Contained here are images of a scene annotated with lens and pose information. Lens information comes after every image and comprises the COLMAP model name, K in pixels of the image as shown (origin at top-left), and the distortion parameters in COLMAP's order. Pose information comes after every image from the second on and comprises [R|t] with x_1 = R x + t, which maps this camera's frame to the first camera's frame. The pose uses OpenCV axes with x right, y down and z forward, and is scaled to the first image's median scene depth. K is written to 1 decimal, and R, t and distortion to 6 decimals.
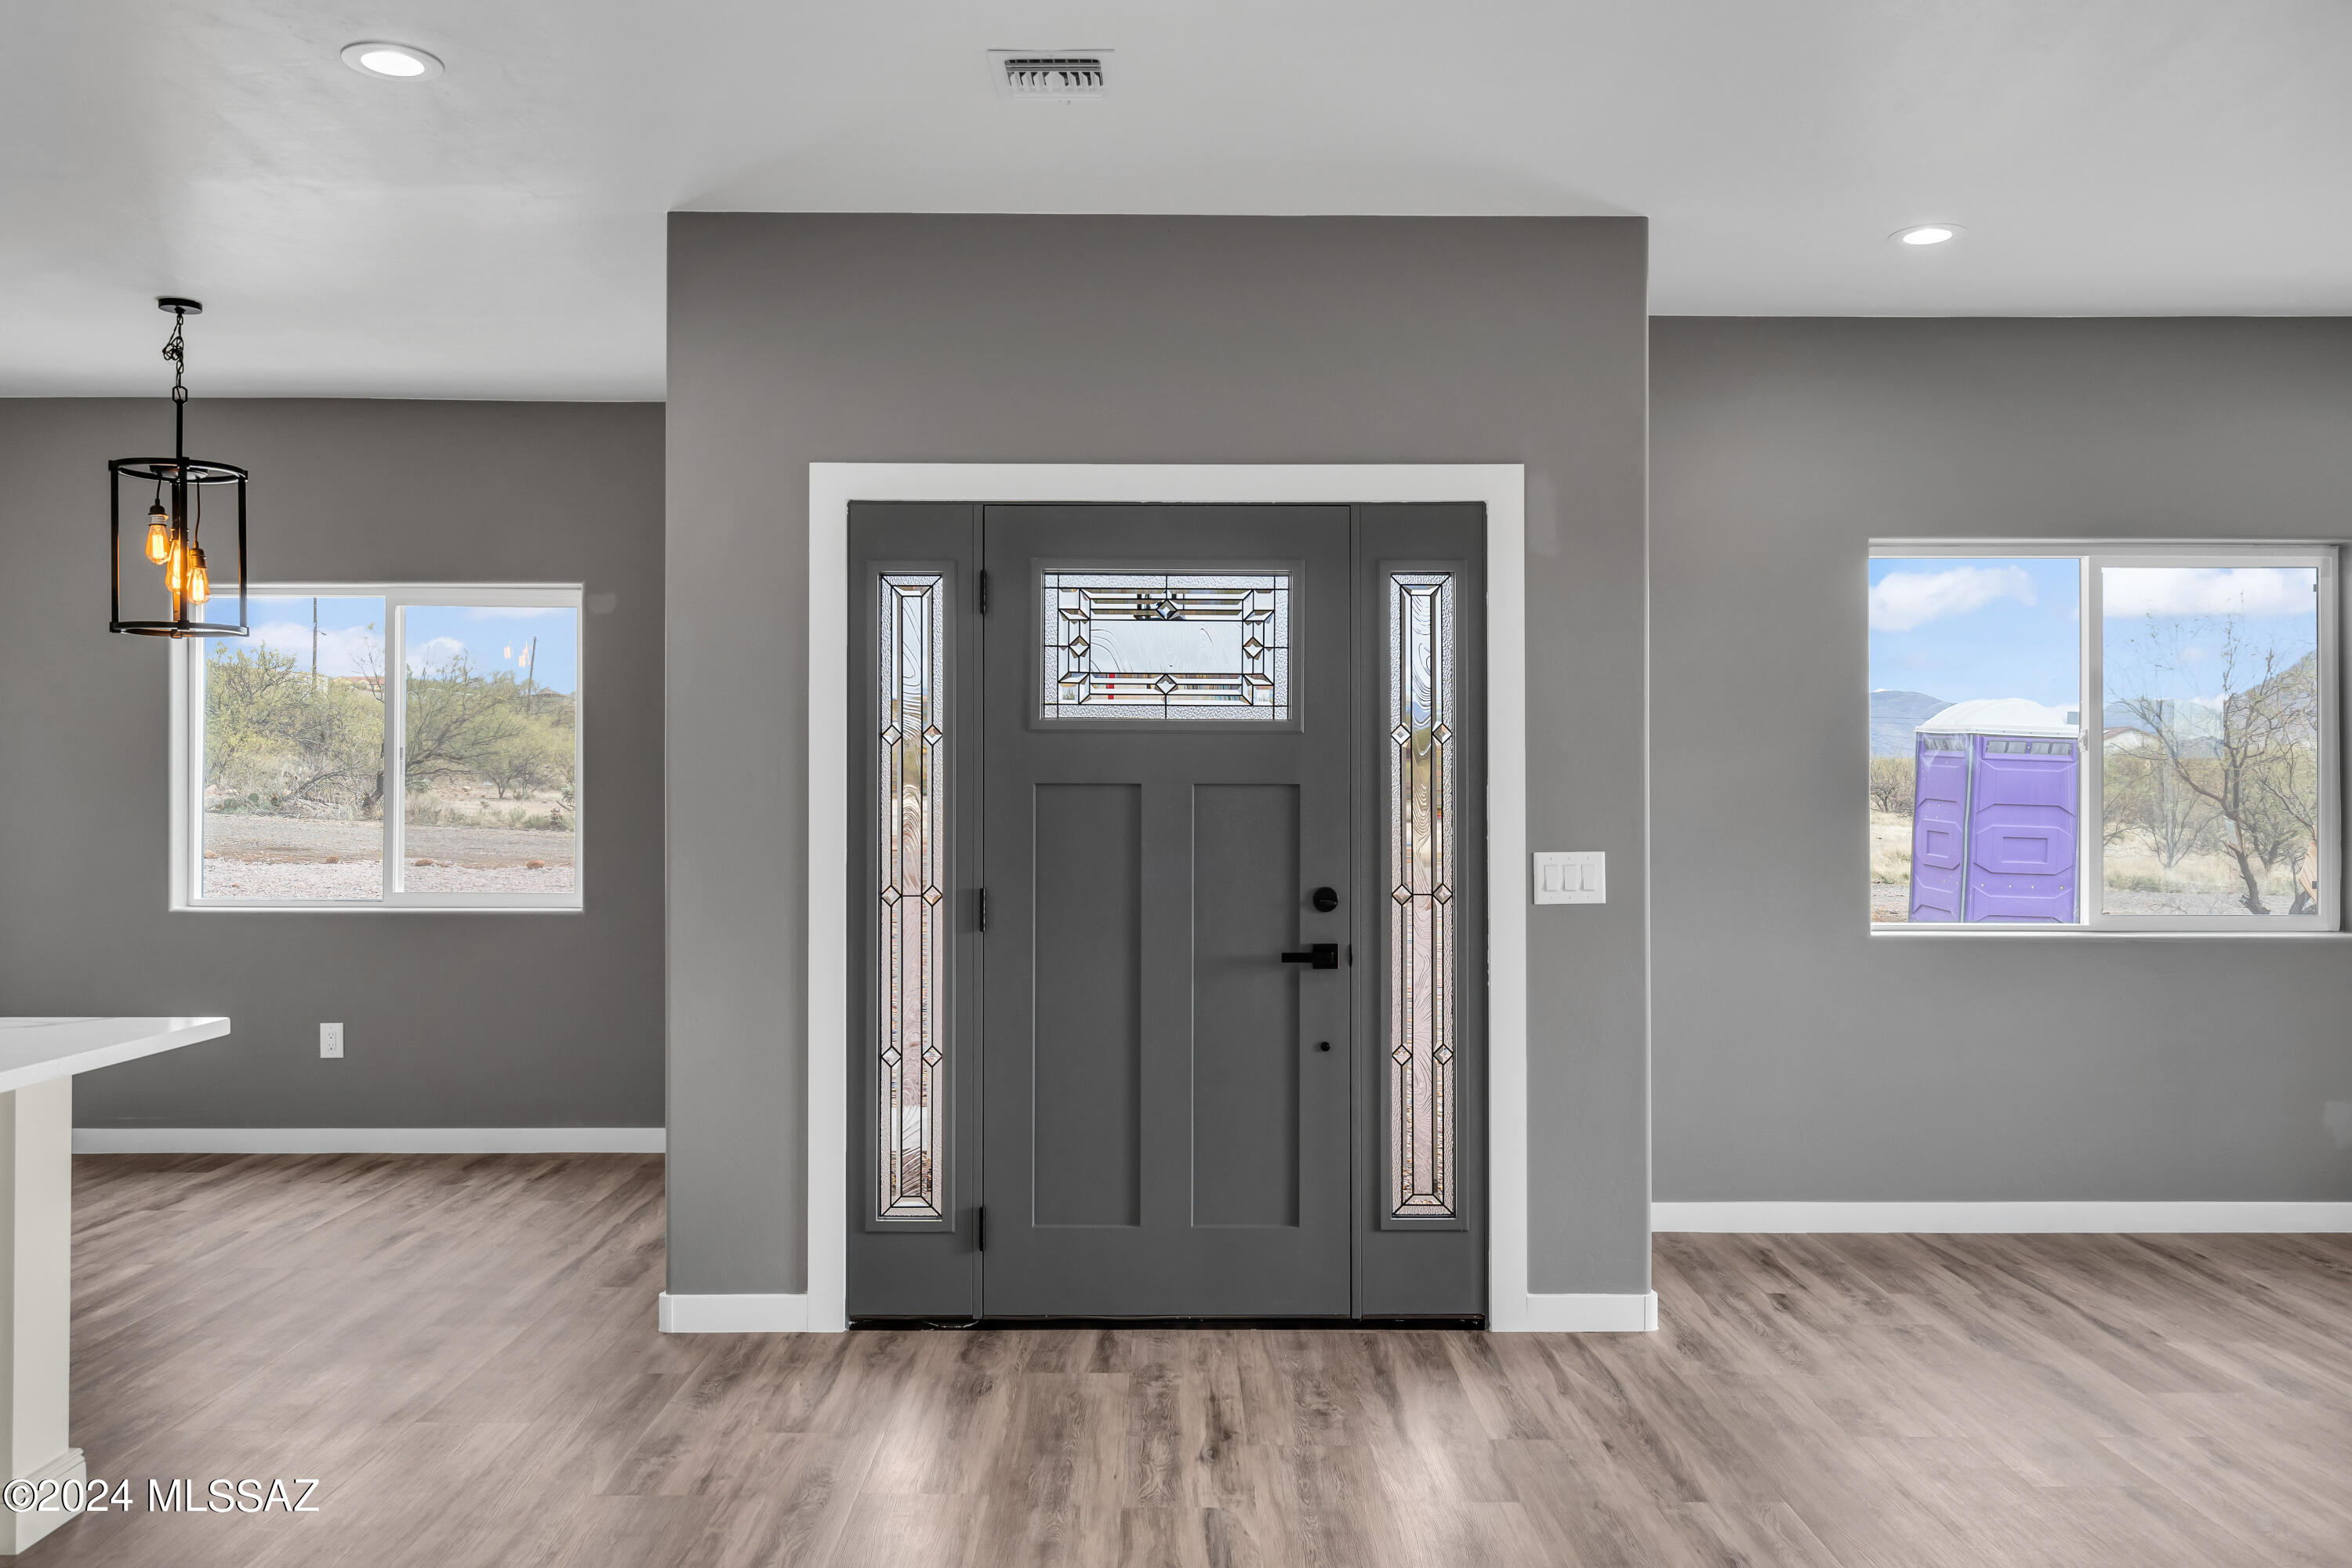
lens RADIAL K [[1837.3, 0, 1192.0], [0, 1837.3, 786.1], [0, 0, 1]] dist [0.009224, -0.002499]
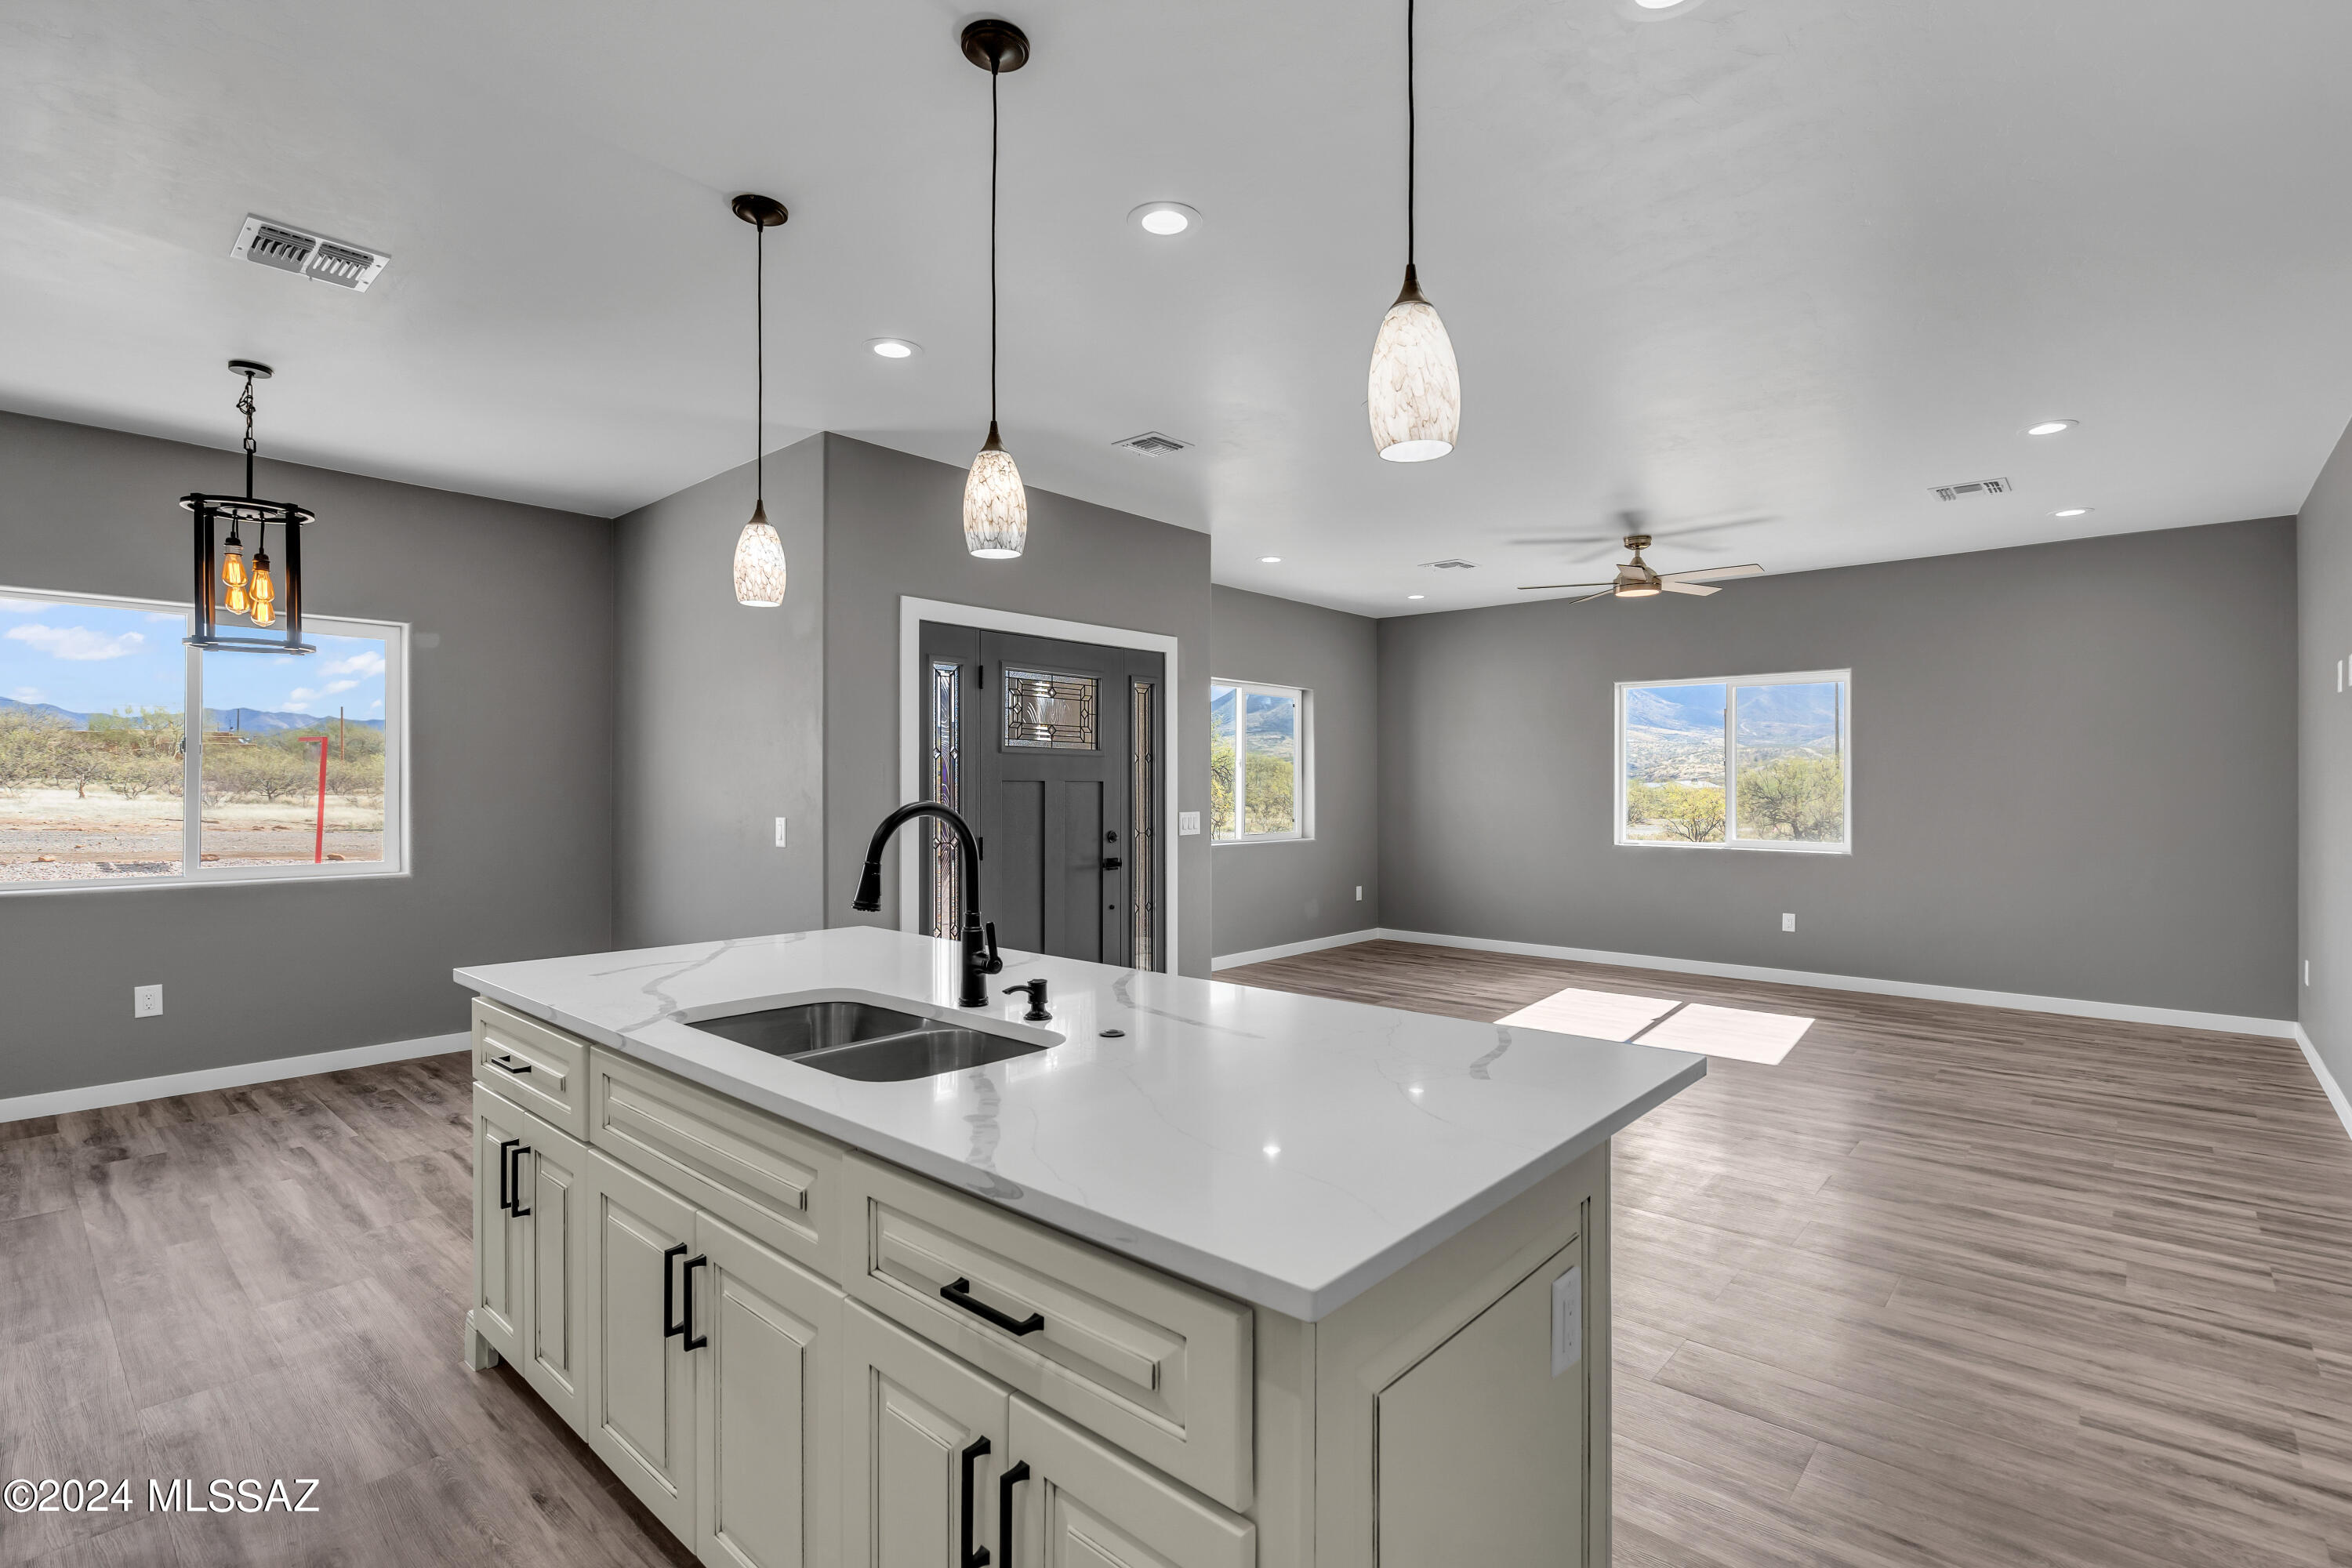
lens RADIAL K [[1090.6, 0, 1183.2], [0, 1090.6, 786.3], [0, 0, 1]] dist [-0.001798, 0.000874]
pose [[0.669140, -0.000702, 0.743136, -0.793923], [-0.005532, 0.999967, 0.005926, -0.003051], [-0.743116, -0.008076, 0.669114, 0.110770]]
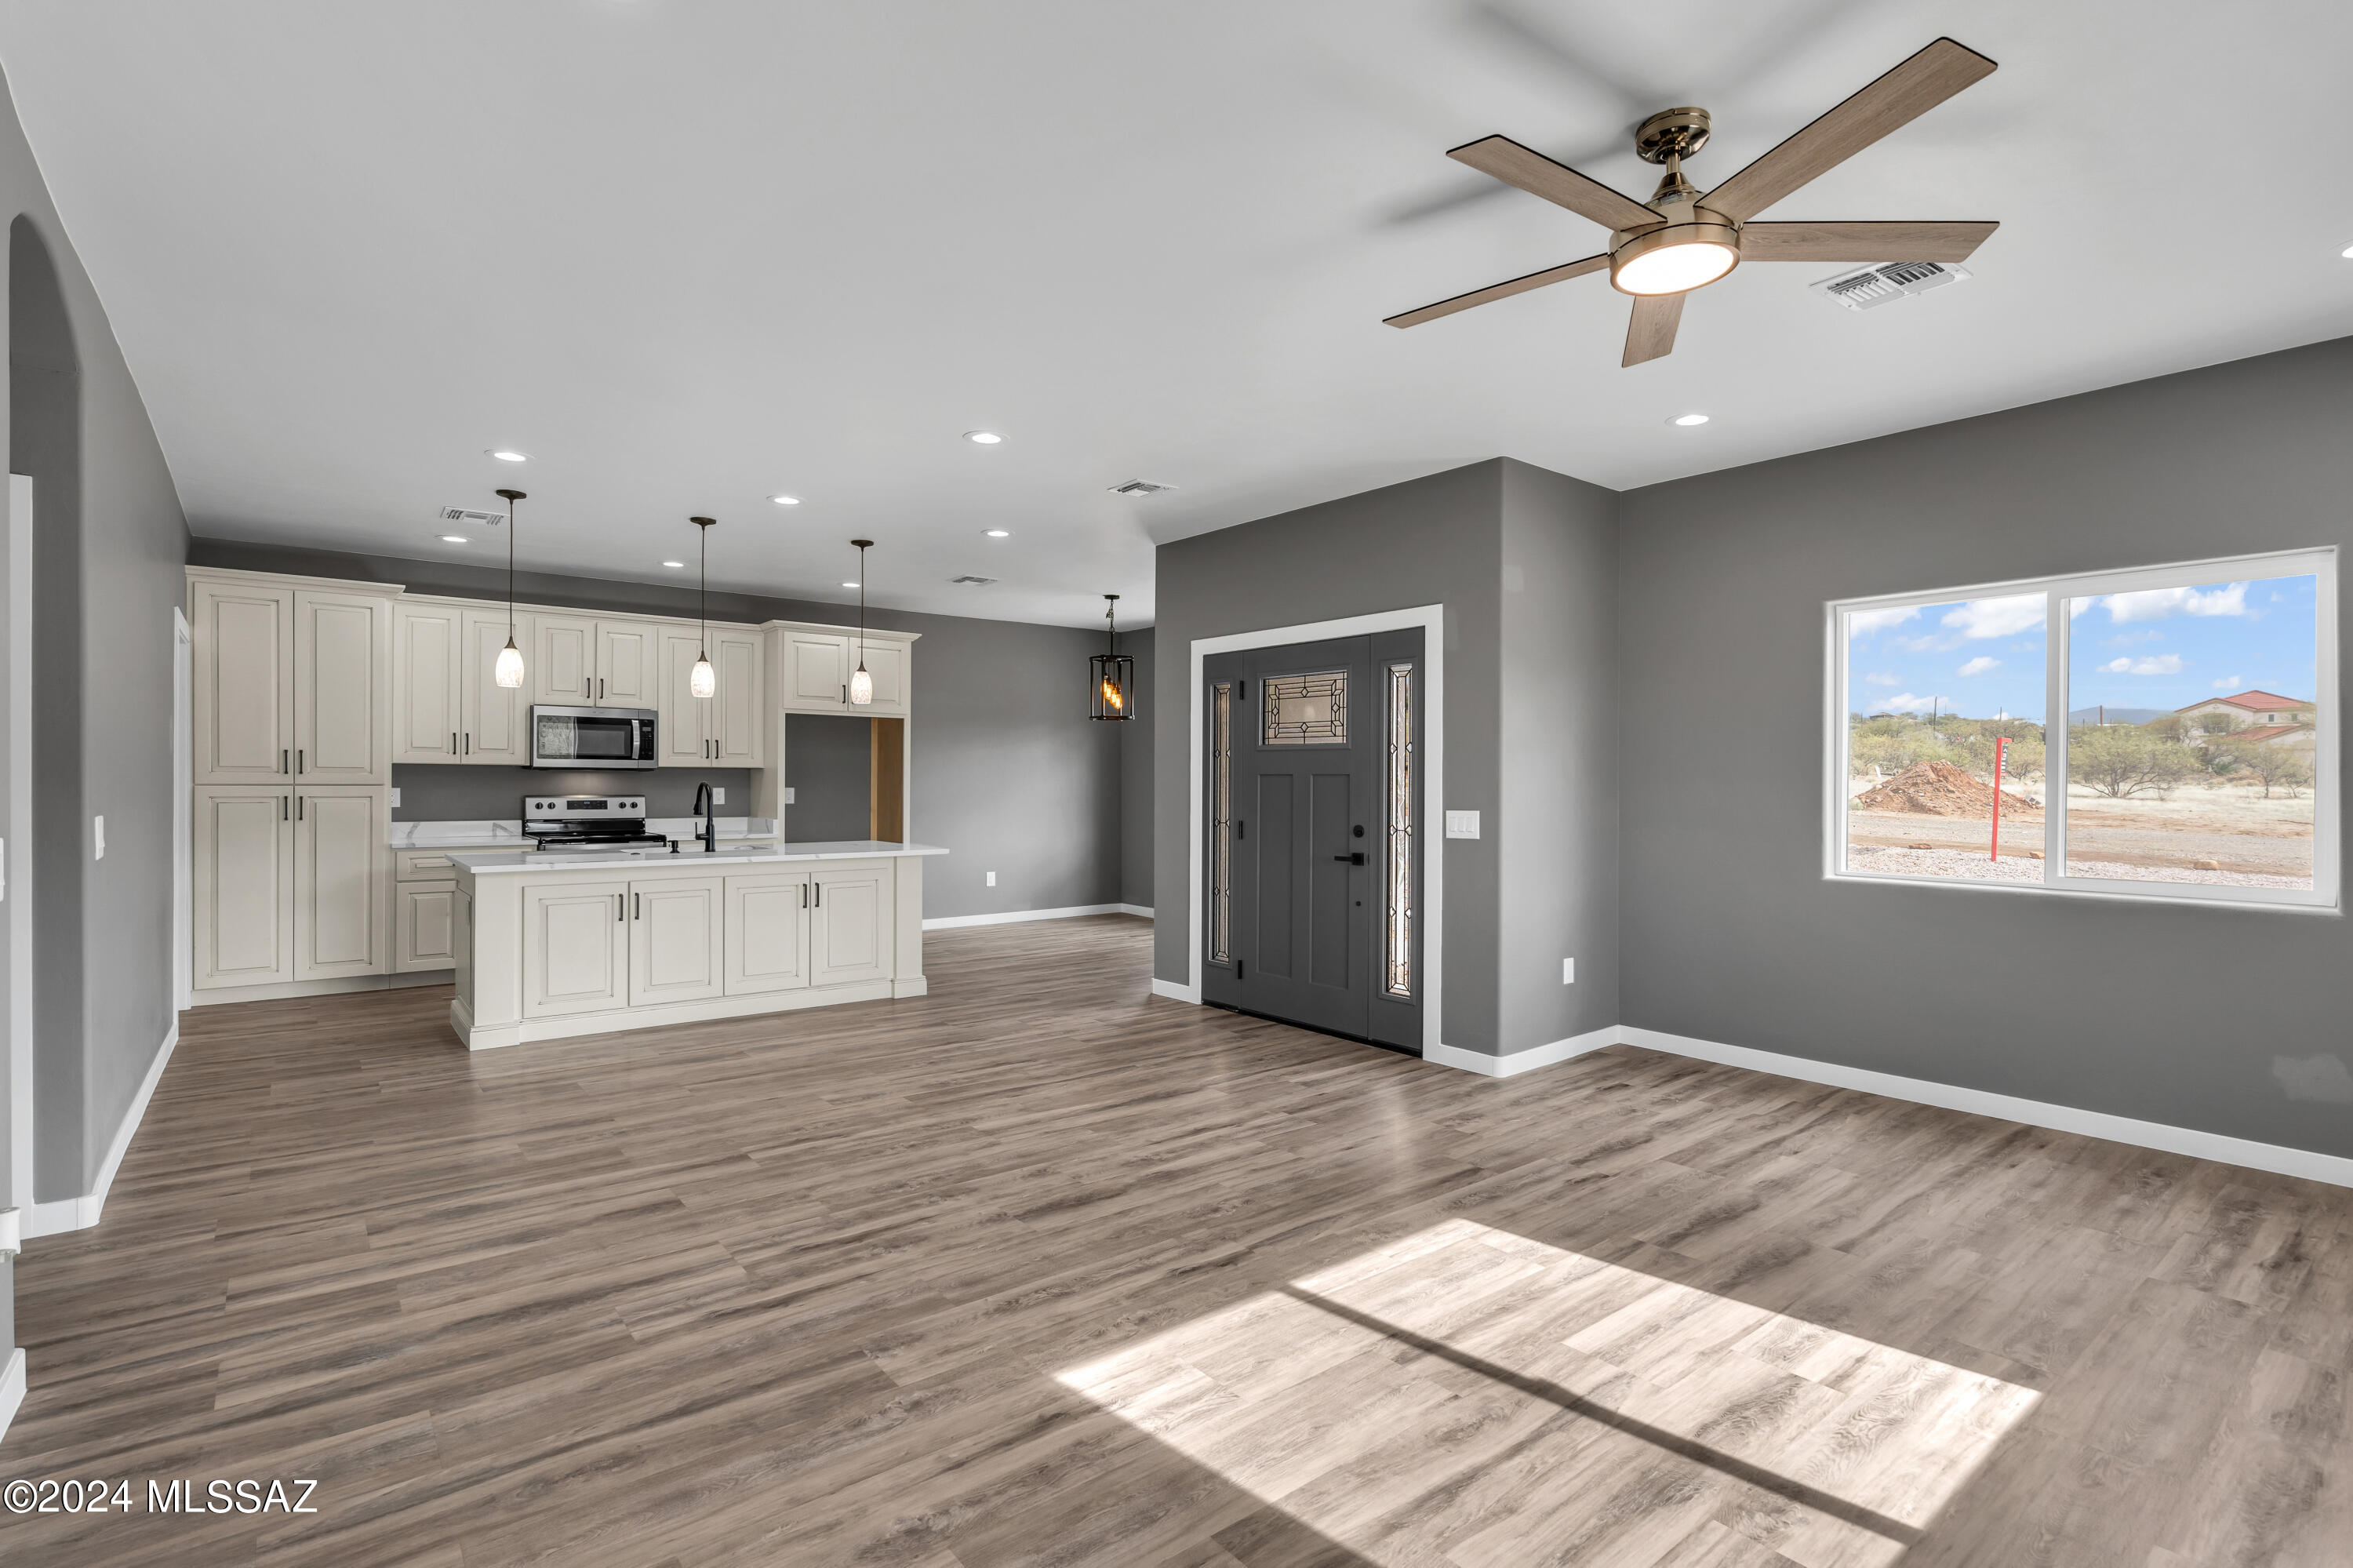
lens RADIAL K [[1091.1, 0, 1183.7], [0, 1091.1, 786.3], [0, 0, 1]] dist [-0.001798, 0.000874]
pose [[0.632400, 0.004686, -0.774628, 0.887320], [0.001657, 0.999971, 0.007402, 0.003397], [0.774640, -0.005965, 0.632374, 0.091152]]
